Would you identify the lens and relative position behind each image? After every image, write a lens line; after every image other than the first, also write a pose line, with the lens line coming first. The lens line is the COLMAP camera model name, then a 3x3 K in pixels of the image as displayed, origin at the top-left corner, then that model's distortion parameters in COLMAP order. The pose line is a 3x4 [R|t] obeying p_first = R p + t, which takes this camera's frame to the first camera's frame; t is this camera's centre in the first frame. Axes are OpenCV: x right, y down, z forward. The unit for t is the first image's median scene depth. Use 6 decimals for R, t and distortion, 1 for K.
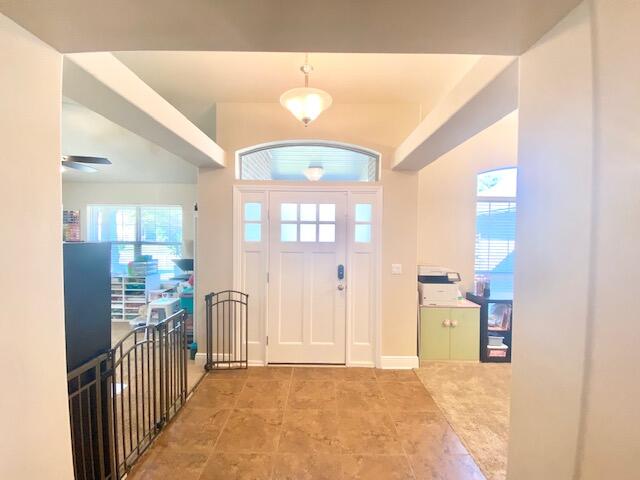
lens RADIAL K [[262.0, 0, 325.4], [0, 262.0, 239.4], [0, 0, 1]] dist [-0.009215, -0.000267]
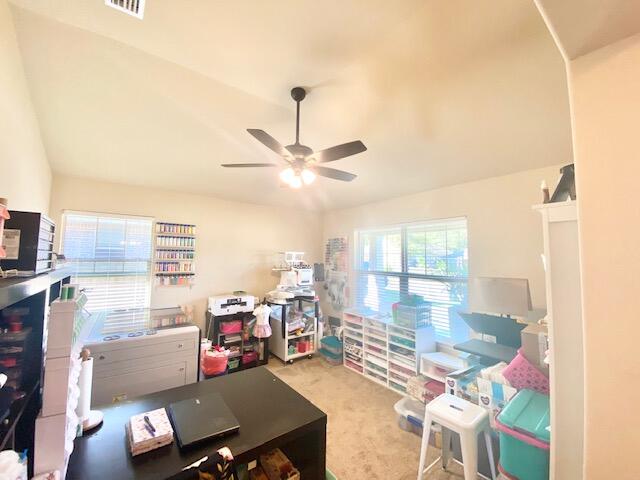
lens RADIAL K [[262.0, 0, 325.4], [0, 262.0, 239.4], [0, 0, 1]] dist [-0.009215, -0.000267]
pose [[0.611623, -0.079481, -0.787147, -0.300271], [-0.024232, 0.992592, -0.119054, 0.007572], [0.790778, 0.091890, 0.605166, 0.414707]]
